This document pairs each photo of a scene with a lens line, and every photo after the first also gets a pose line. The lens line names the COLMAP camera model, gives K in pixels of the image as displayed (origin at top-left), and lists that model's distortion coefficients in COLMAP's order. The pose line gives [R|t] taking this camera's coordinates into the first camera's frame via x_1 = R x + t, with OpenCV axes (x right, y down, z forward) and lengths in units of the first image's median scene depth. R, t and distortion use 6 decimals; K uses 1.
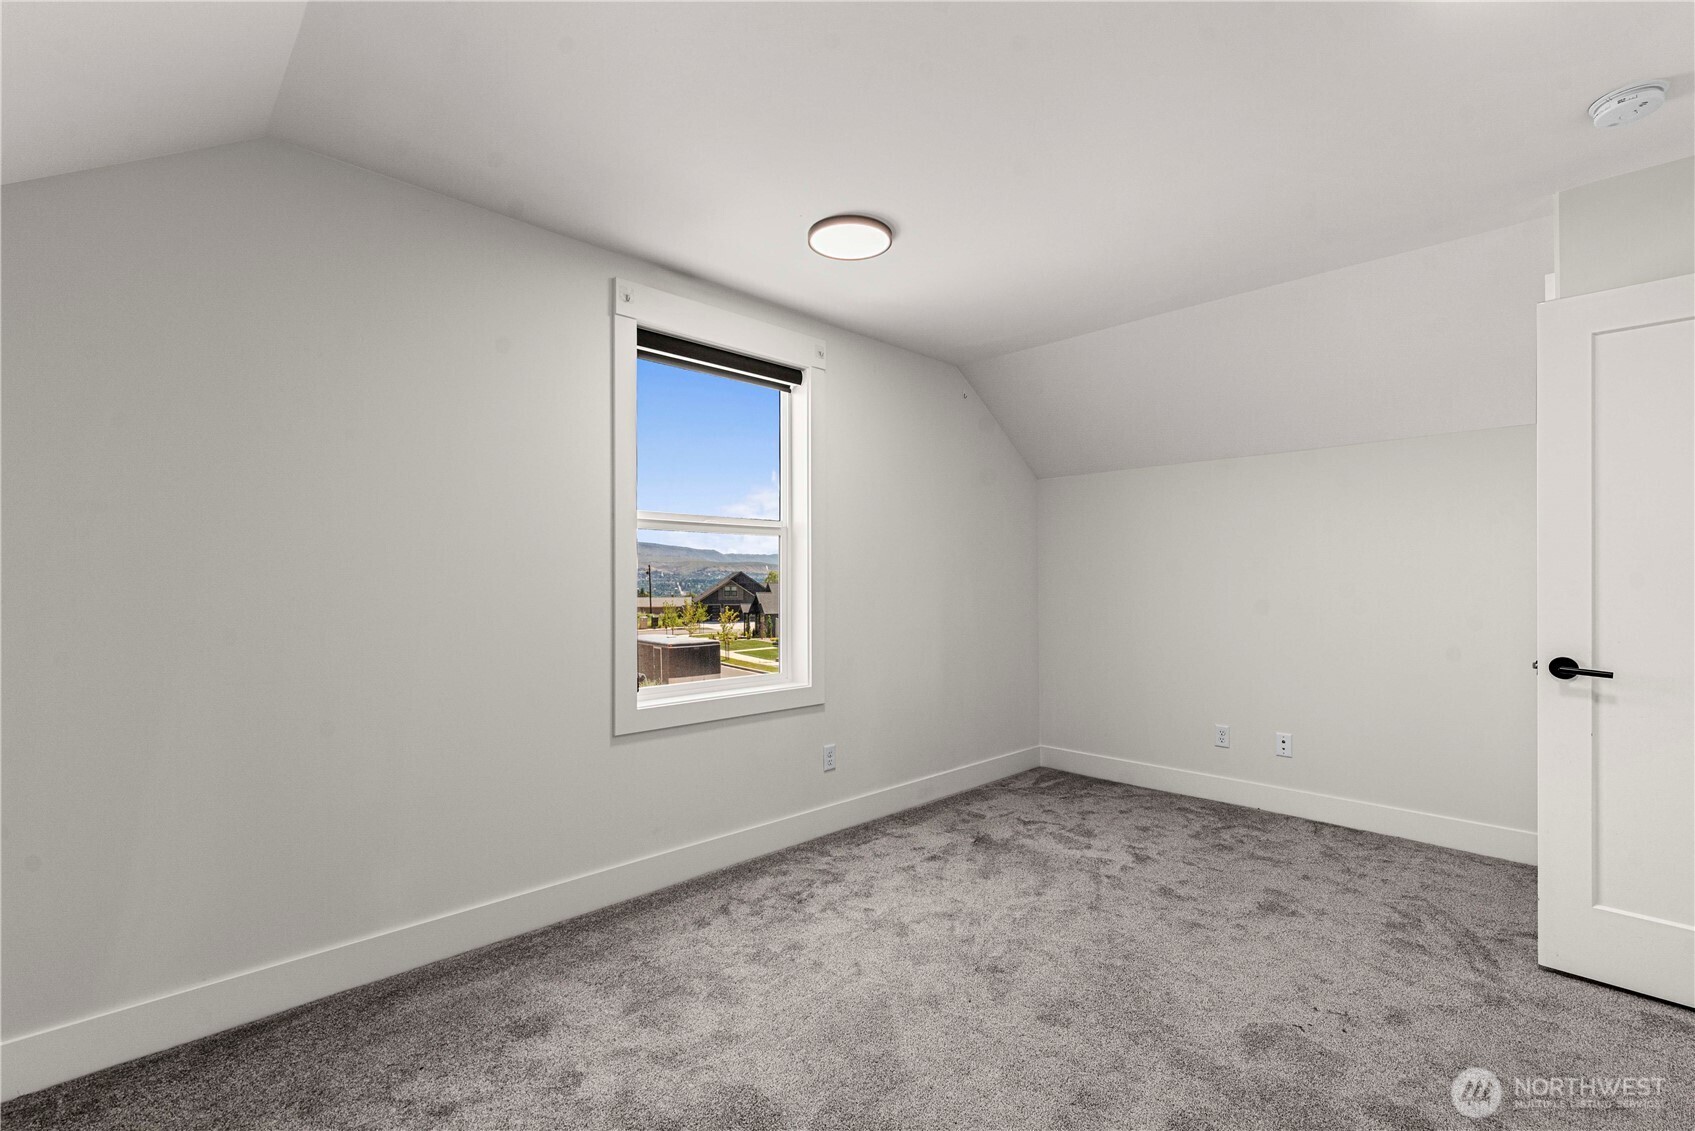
lens RADIAL K [[738.3, 0, 856.8], [0, 738.3, 574.4], [0, 0, 1]] dist [-0.001245, 0.000306]
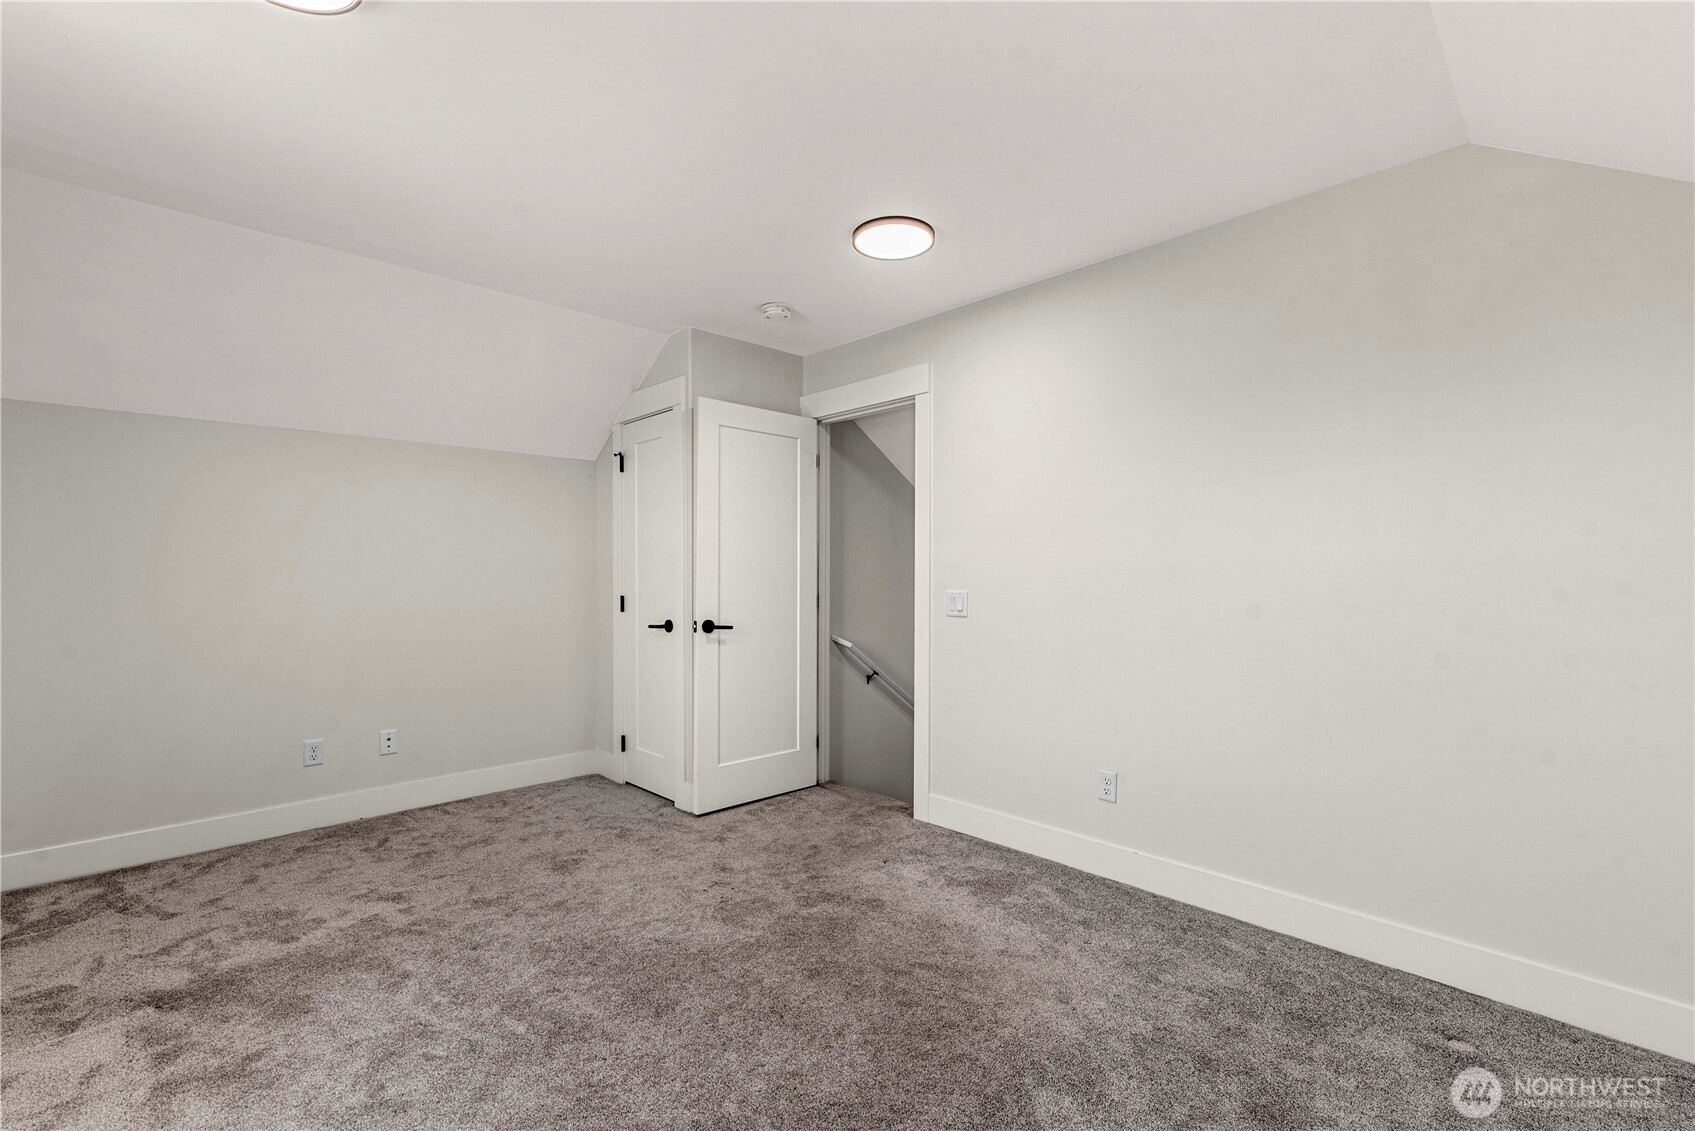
lens RADIAL K [[738.3, 0, 856.7], [0, 738.3, 568.3], [0, 0, 1]] dist [-0.001245, 0.000306]
pose [[0.003359, 0.005516, 0.999979, -0.480212], [-0.008617, 0.999948, -0.005487, 0.003469], [-0.999957, -0.008598, 0.003407, 0.474265]]
